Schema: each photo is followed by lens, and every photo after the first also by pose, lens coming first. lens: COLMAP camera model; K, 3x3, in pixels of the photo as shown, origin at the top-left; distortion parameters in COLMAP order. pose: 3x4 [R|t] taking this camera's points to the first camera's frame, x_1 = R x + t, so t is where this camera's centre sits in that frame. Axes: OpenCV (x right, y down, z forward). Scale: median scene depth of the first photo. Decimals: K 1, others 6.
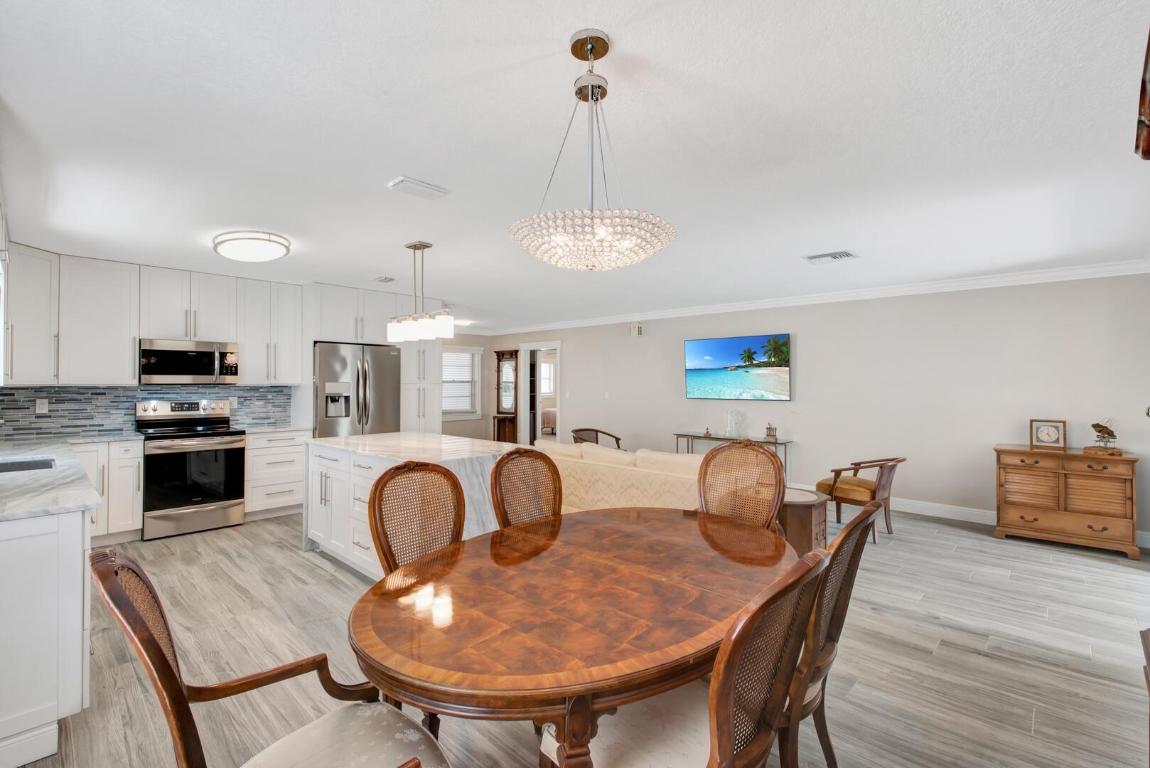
lens RADIAL K [[523.9, 0, 575.3], [0, 523.9, 374.1], [0, 0, 1]] dist [0.028151, -0.022239]
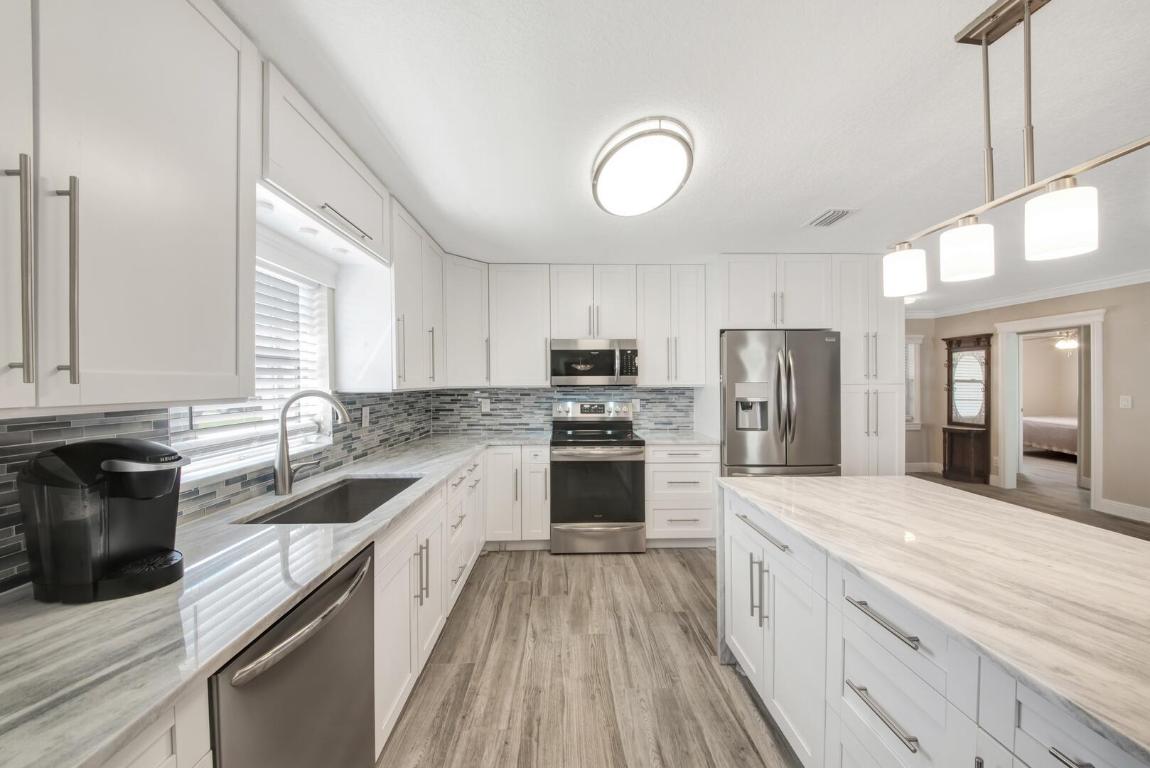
lens RADIAL K [[404.6, 0, 571.4], [0, 404.6, 383.1], [0, 0, 1]] dist [0.009418, -0.012277]
pose [[0.710731, -0.000103, -0.703464, -0.259865], [0.015386, 0.999763, 0.015398, 0.003642], [0.703296, -0.021767, 0.710564, 0.470328]]
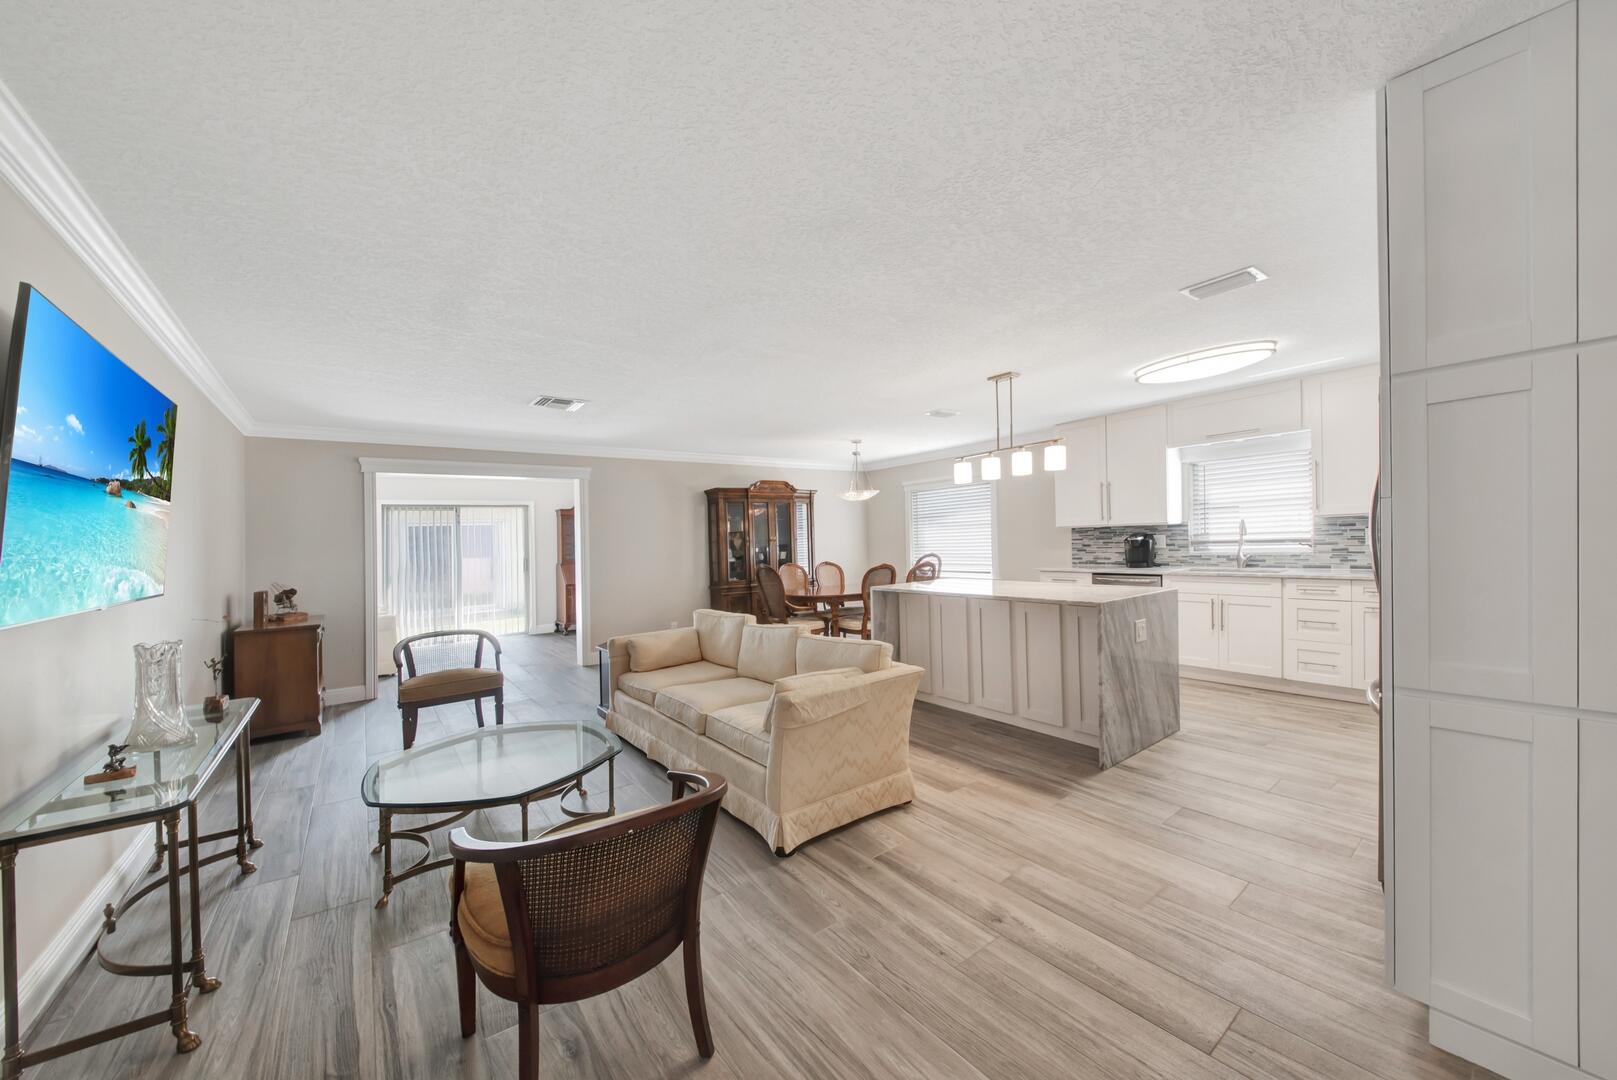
lens RADIAL K [[586.3, 0, 808.1], [0, 586.3, 545.2], [0, 0, 1]] dist [0.013175, -0.015096]
pose [[-0.986465, 0.033206, 0.160576, -0.094908], [0.032486, 0.999447, -0.007111, 0.041222], [-0.160724, -0.001799, -0.986998, 1.669412]]
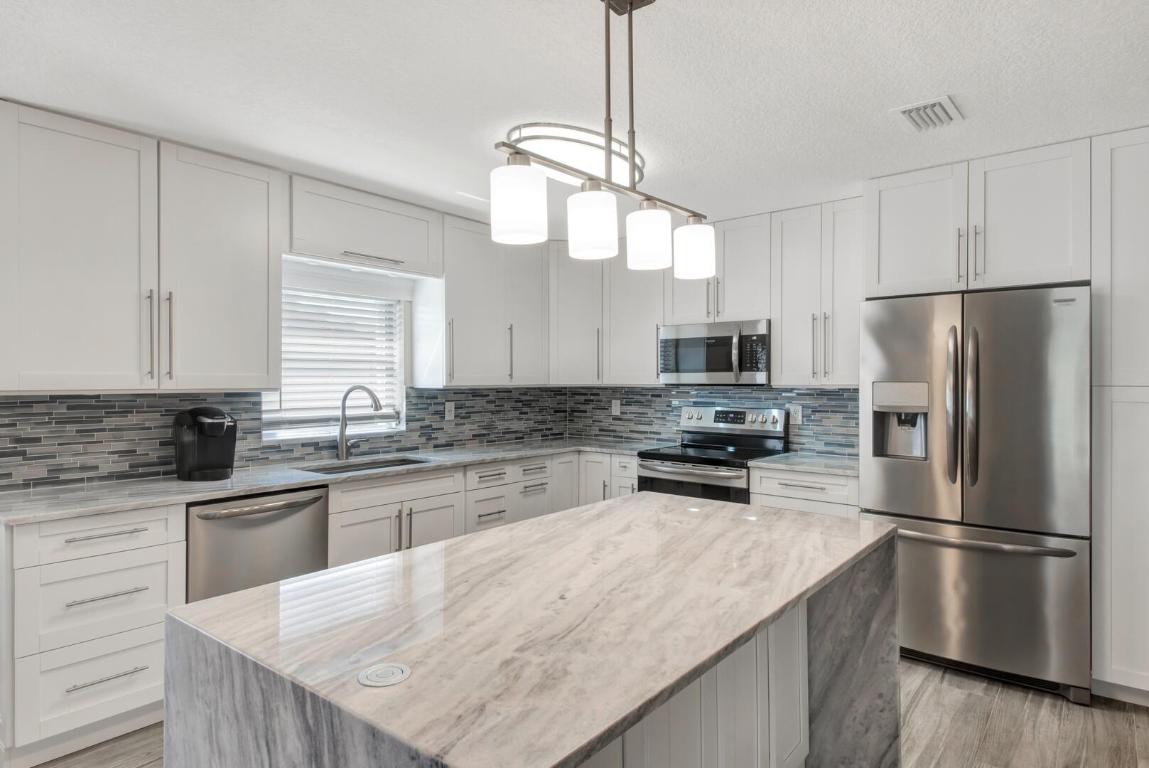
lens RADIAL K [[642.7, 0, 574.5], [0, 642.7, 384.0], [0, 0, 1]] dist [0.014798, -0.000697]
pose [[0.071823, 0.007014, -0.997393, 0.096290], [0.016775, 0.999825, 0.008240, 0.008256], [0.997276, -0.017323, 0.071693, 0.757845]]
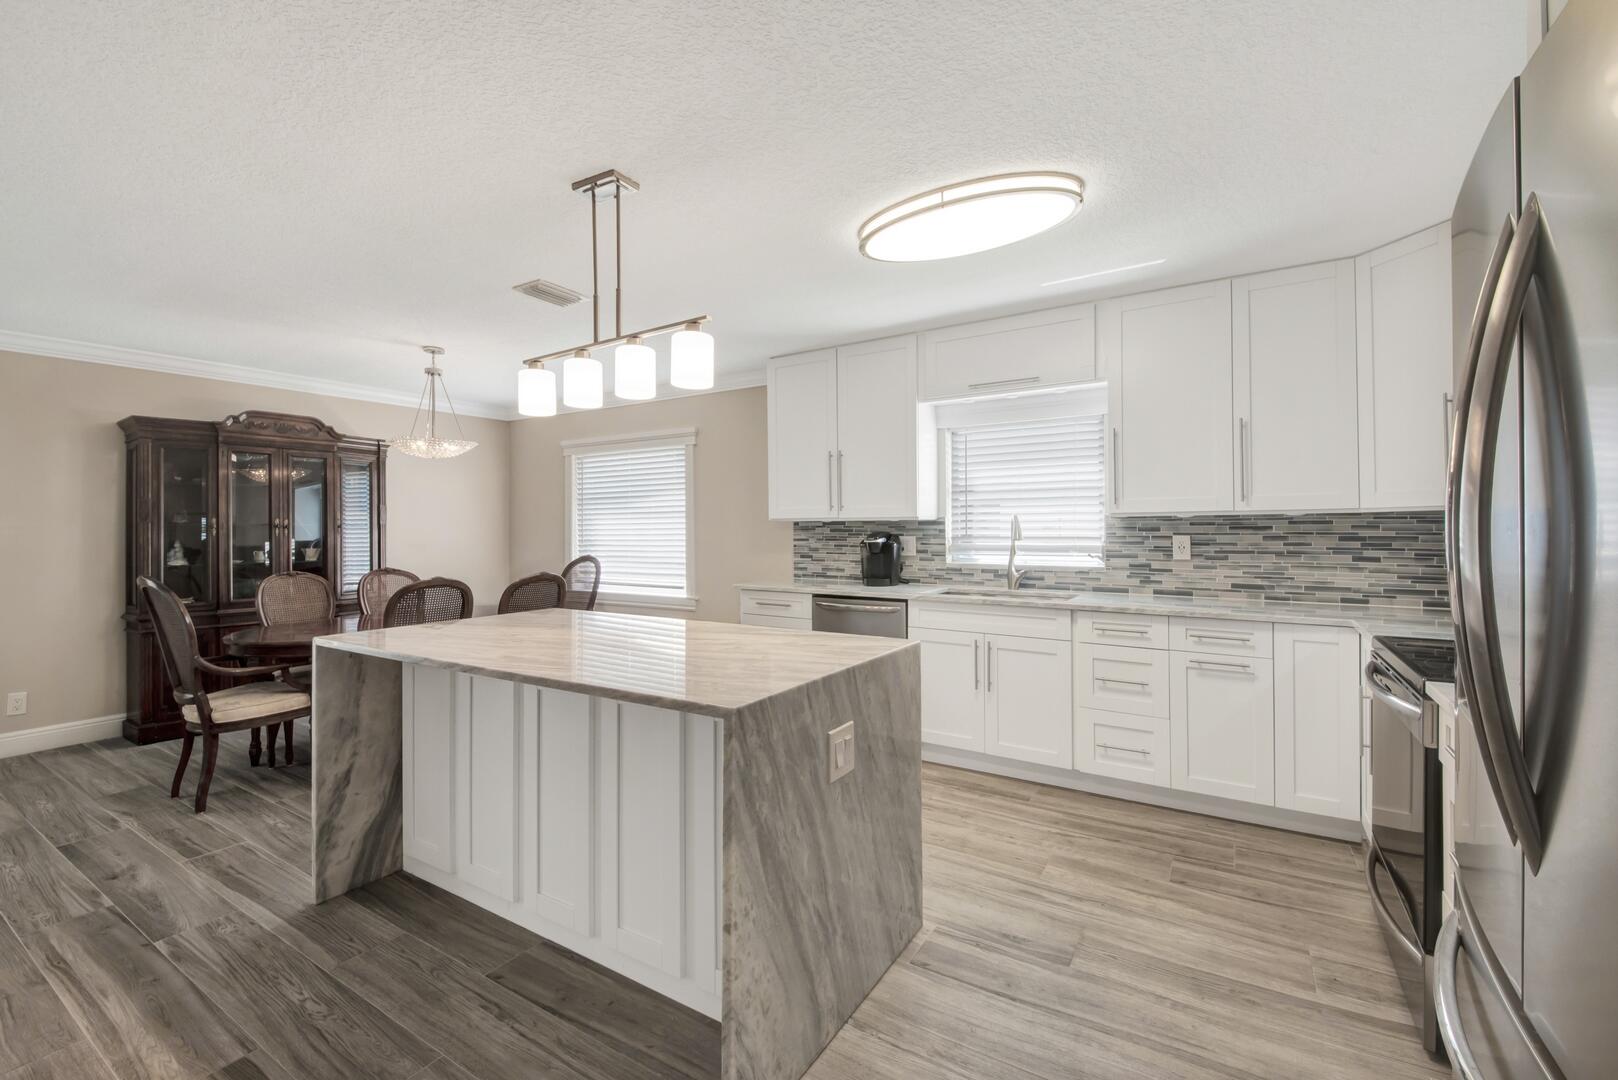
lens RADIAL K [[678.0, 0, 789.0], [0, 678.0, 522.2], [0, 0, 1]] dist [0.011733, -0.000182]
pose [[-0.983784, 0.000666, -0.179354, -0.276355], [0.005780, 0.999592, -0.027990, 0.040970], [0.179262, -0.028572, -0.983386, 1.267544]]
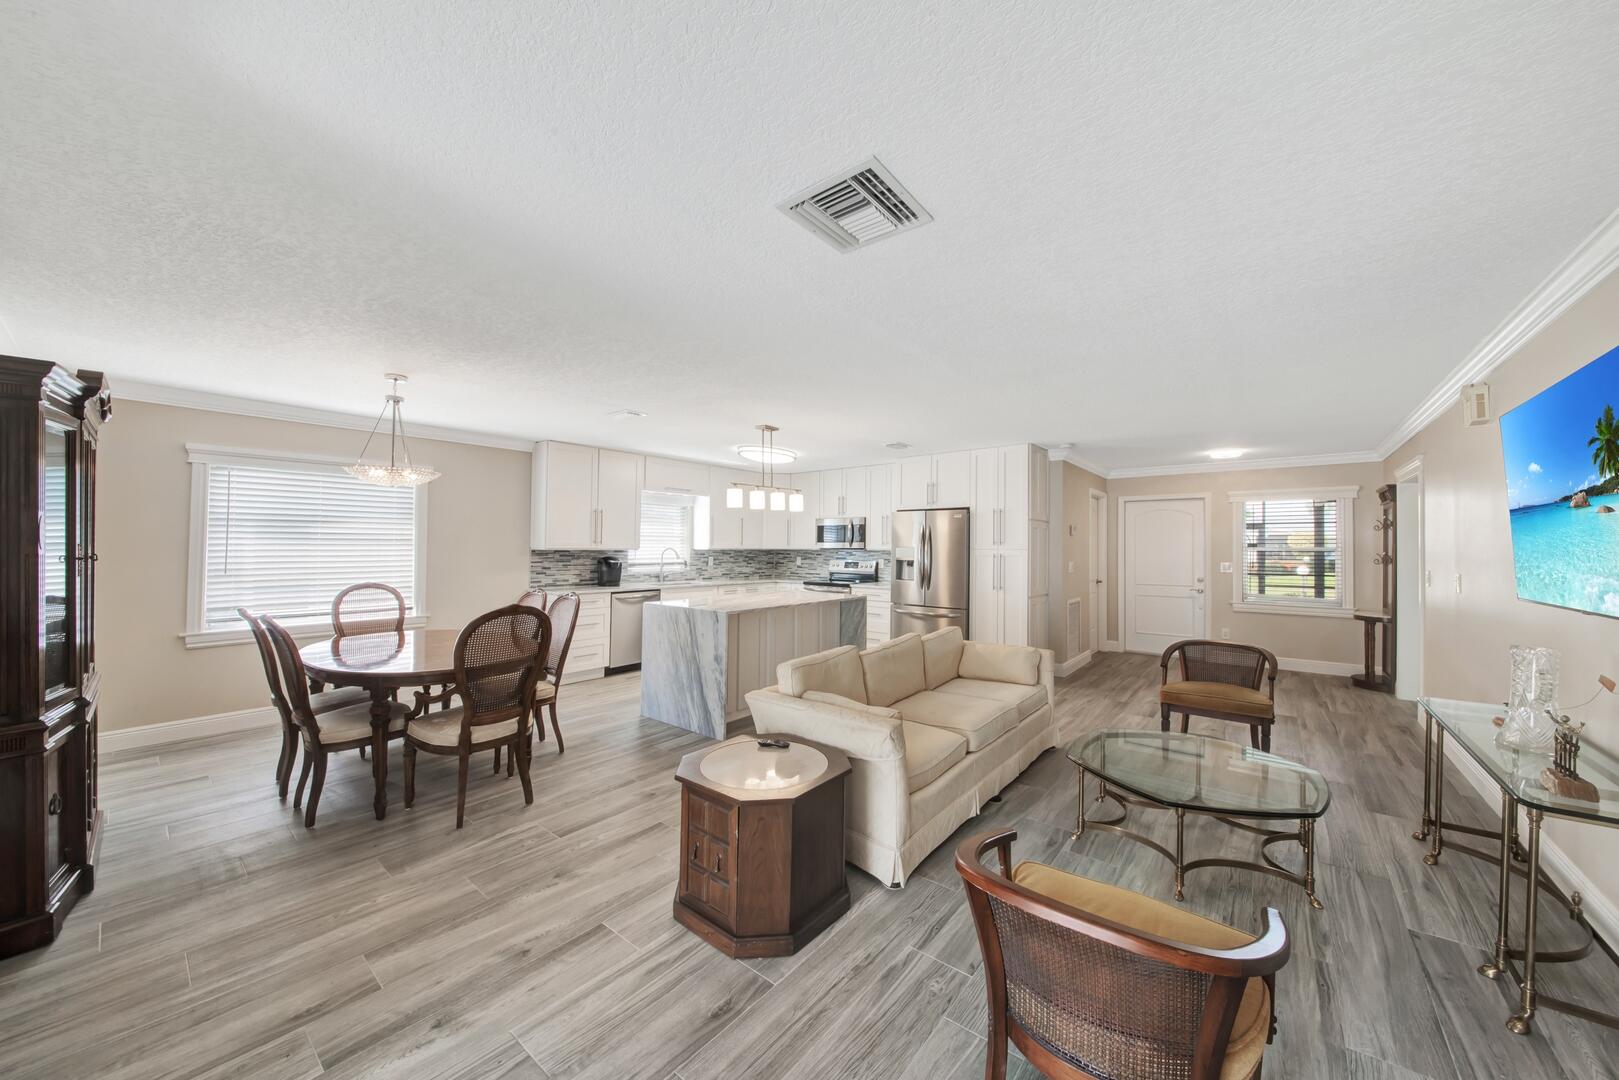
lens RADIAL K [[569.6, 0, 804.4], [0, 569.6, 538.7], [0, 0, 1]] dist [0.009418, -0.012277]
pose [[0.058744, -0.013228, -0.998185, 0.765959], [0.011049, 0.999860, -0.012600, 0.010729], [0.998212, -0.010289, 0.058882, 0.813131]]
